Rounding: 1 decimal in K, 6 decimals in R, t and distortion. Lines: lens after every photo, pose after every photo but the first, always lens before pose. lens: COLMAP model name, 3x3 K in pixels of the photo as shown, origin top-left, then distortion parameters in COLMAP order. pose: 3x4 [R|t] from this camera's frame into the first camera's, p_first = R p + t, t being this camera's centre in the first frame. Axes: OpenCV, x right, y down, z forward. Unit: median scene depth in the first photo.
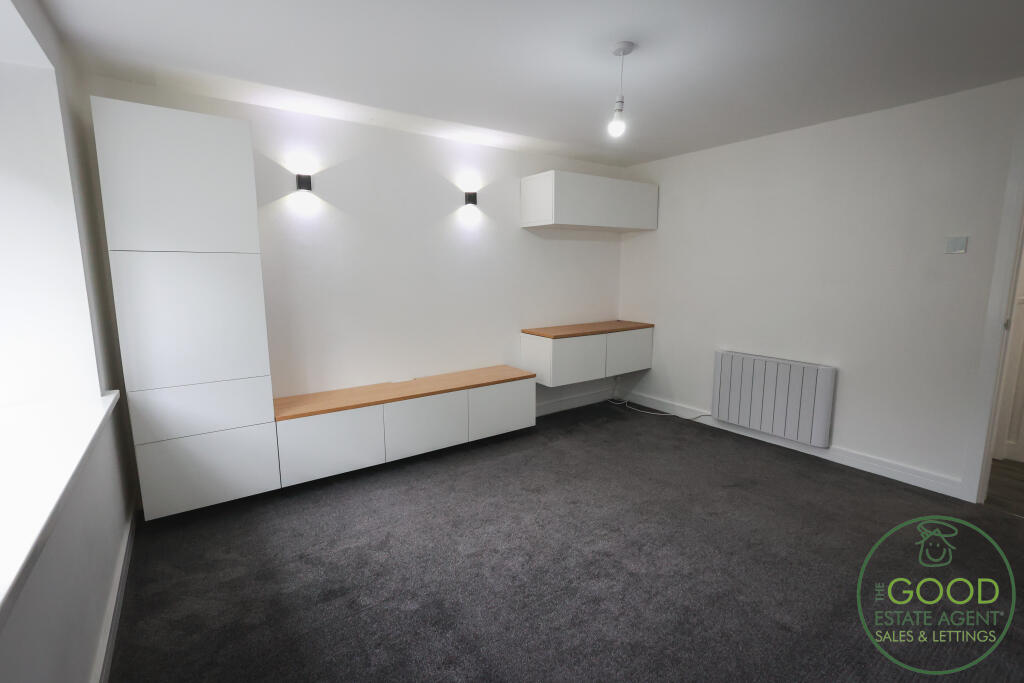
lens RADIAL K [[474.3, 0, 529.2], [0, 474.3, 337.5], [0, 0, 1]] dist [-0.000801, -0.000148]
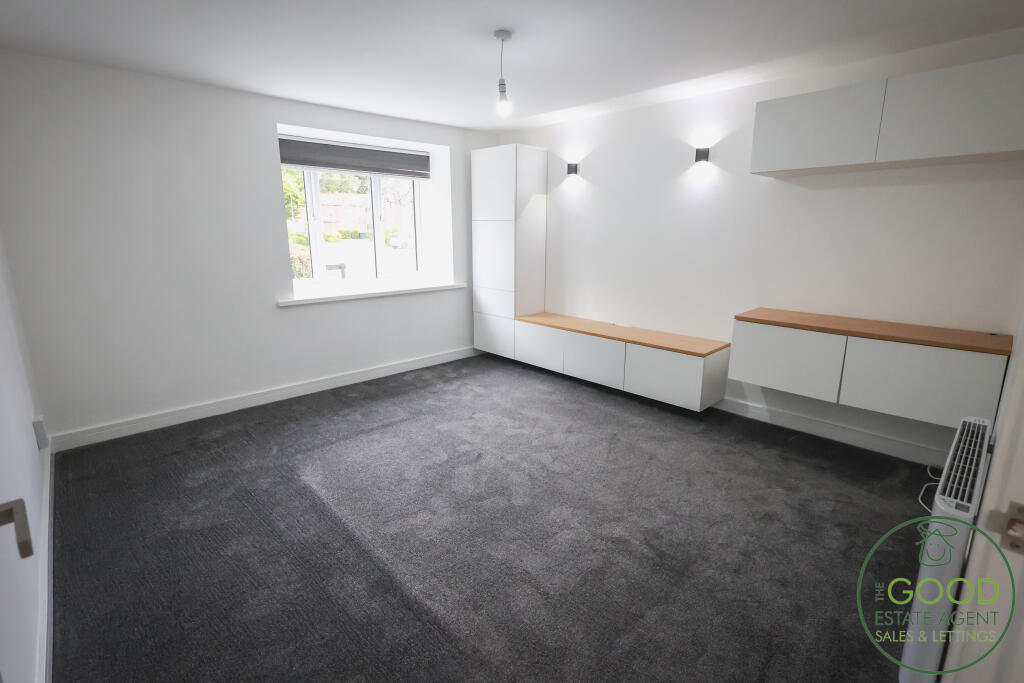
lens RADIAL K [[474.3, 0, 529.2], [0, 474.3, 337.5], [0, 0, 1]] dist [-0.000801, -0.000148]
pose [[0.147339, 0.219081, -0.964518, 0.891274], [-0.152795, 0.968496, 0.196644, -0.082506], [0.977213, 0.118401, 0.176172, 0.593544]]
